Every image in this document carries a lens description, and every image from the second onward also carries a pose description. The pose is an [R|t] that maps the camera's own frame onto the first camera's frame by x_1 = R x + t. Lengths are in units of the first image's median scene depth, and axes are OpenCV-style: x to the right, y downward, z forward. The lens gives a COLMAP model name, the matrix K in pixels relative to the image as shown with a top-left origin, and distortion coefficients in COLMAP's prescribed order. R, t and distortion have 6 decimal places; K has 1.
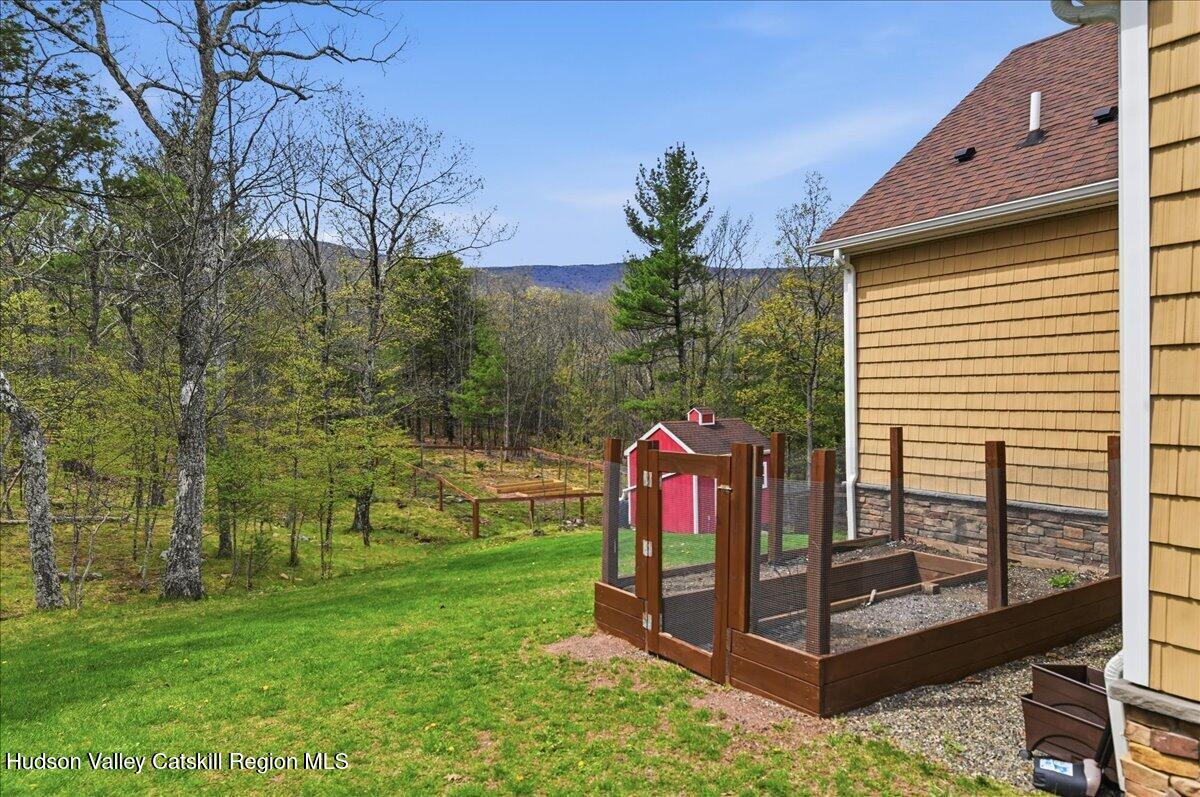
lens RADIAL K [[722.7, 0, 614.5], [0, 722.7, 386.6], [0, 0, 1]] dist [0.002462, 0.003326]
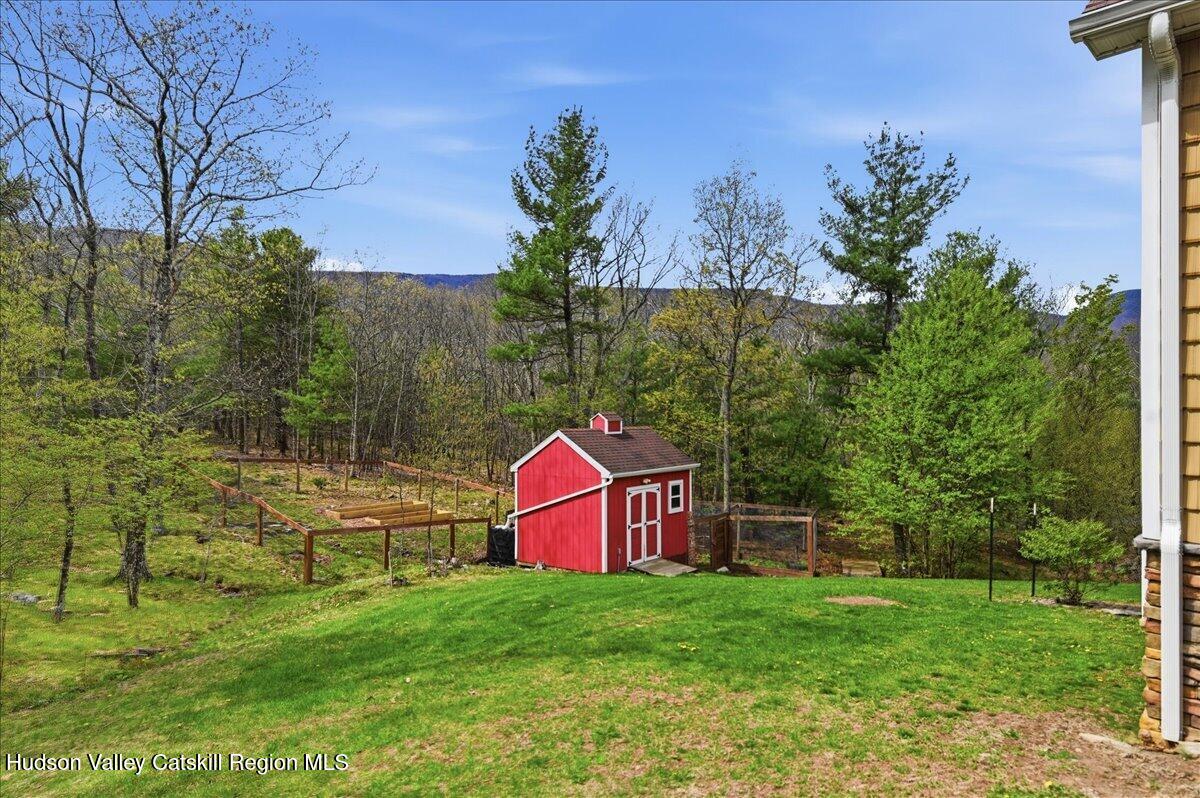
lens RADIAL K [[722.7, 0, 614.5], [0, 722.7, 387.1], [0, 0, 1]] dist [0.002462, 0.003326]
pose [[0.980340, 0.023149, 0.195951, -0.026262], [-0.019493, 0.999598, -0.020567, 0.013899], [-0.196348, 0.016343, 0.980398, 0.163936]]
